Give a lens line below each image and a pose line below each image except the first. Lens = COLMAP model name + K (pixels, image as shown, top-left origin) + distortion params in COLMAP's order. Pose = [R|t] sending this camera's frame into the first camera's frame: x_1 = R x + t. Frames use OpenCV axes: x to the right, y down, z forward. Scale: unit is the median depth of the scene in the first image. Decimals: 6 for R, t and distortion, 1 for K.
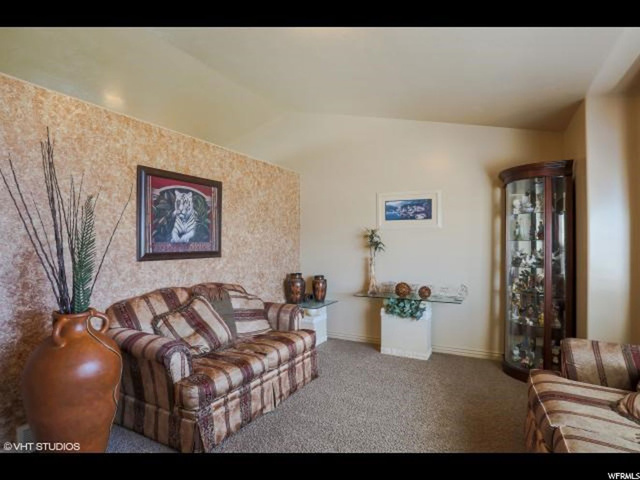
lens RADIAL K [[339.1, 0, 318.6], [0, 339.1, 242.5], [0, 0, 1]] dist [-0.035174, 0.001173]
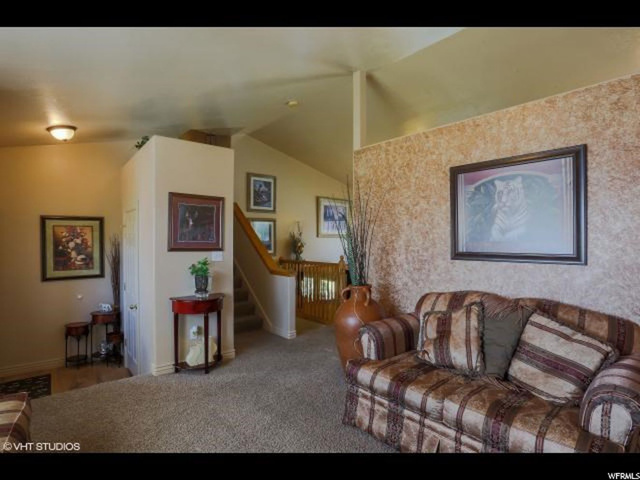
lens RADIAL K [[339.1, 0, 318.6], [0, 339.1, 242.5], [0, 0, 1]] dist [-0.035174, 0.001173]
pose [[-0.358627, 0.006199, -0.933461, 0.480277], [0.000334, 0.999979, 0.006513, -0.002940], [0.933481, 0.002024, -0.358621, 0.803708]]
